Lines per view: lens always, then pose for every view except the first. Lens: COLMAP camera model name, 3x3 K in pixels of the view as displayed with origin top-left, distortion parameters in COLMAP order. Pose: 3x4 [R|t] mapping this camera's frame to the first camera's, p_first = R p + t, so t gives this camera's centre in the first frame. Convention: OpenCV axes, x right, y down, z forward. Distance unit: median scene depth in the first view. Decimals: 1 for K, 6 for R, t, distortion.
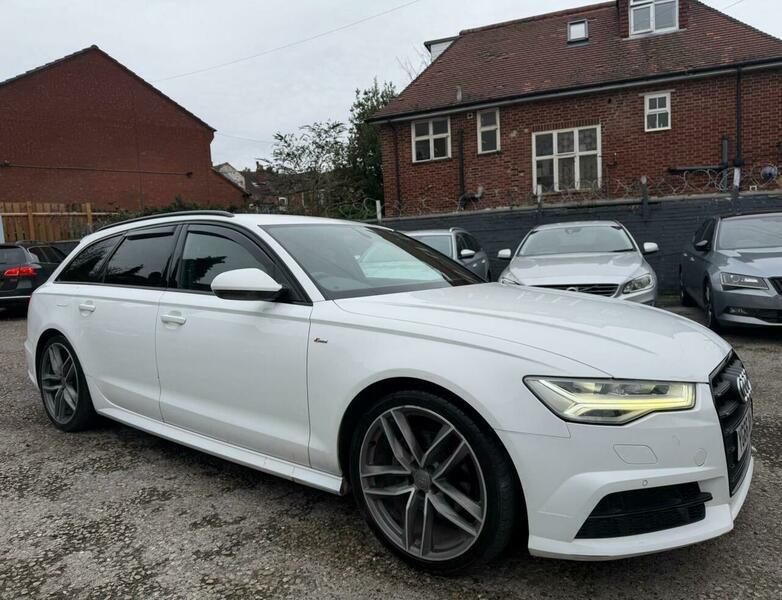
lens RADIAL K [[561.7, 0, 384.0], [0, 561.7, 294.5], [0, 0, 1]] dist [0.002286, -0.007326]
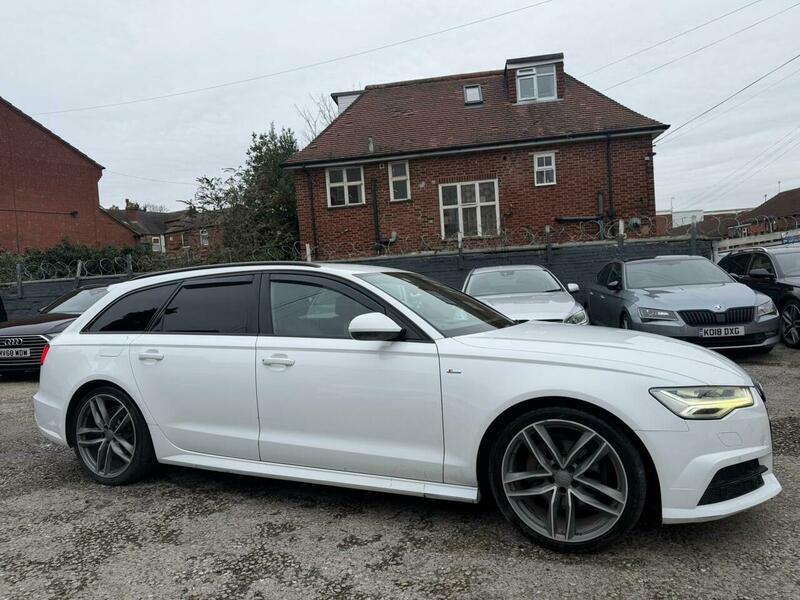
lens RADIAL K [[556.3, 0, 399.4], [0, 556.3, 301.5], [0, 0, 1]] dist [0.063849, -0.093380]
pose [[0.971037, -0.018748, 0.238191, -0.181971], [0.033157, 0.997844, -0.056632, -0.001388], [-0.236615, 0.062889, 0.969566, -0.048097]]
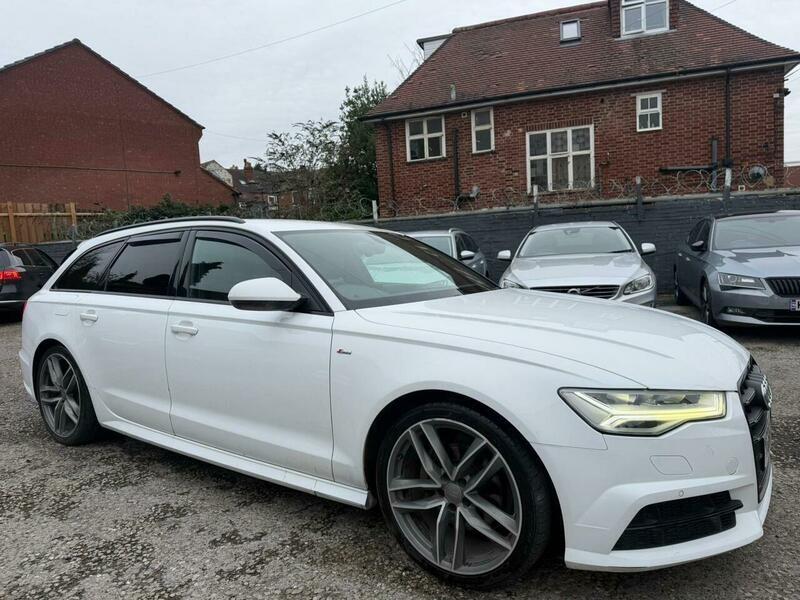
lens RADIAL K [[563.7, 0, 400.0], [0, 563.7, 300.0], [0, 0, 1]] dist [0.005369, -0.010286]
pose [[0.998962, -0.009049, 0.044636, -0.021054], [0.008527, 0.999893, 0.011885, -0.007051], [-0.044739, -0.011492, 0.998933, 0.005542]]
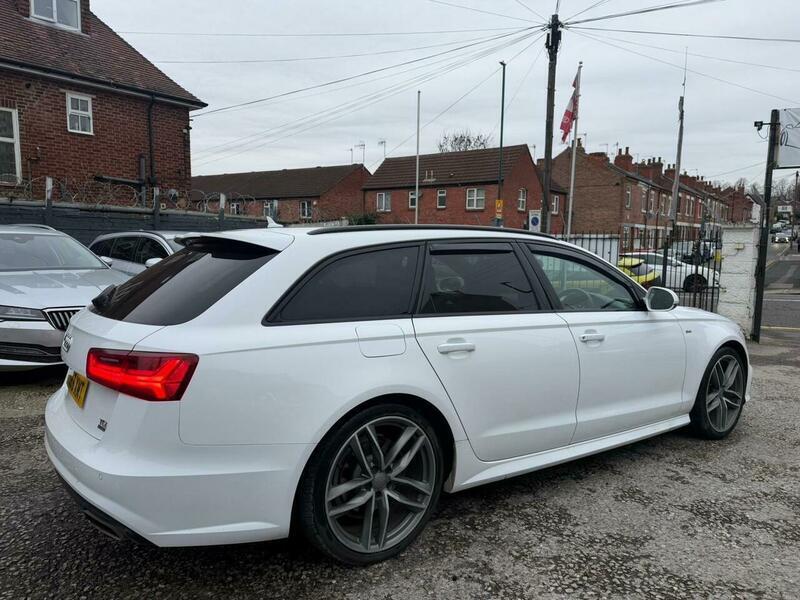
lens RADIAL K [[559.6, 0, 403.7], [0, 559.6, 300.4], [0, 0, 1]] dist [0.024487, -0.029905]
pose [[0.288465, -0.046562, 0.956358, -0.669674], [0.045104, 0.998369, 0.035003, -0.035265], [-0.956427, 0.033039, 0.290095, 0.467087]]
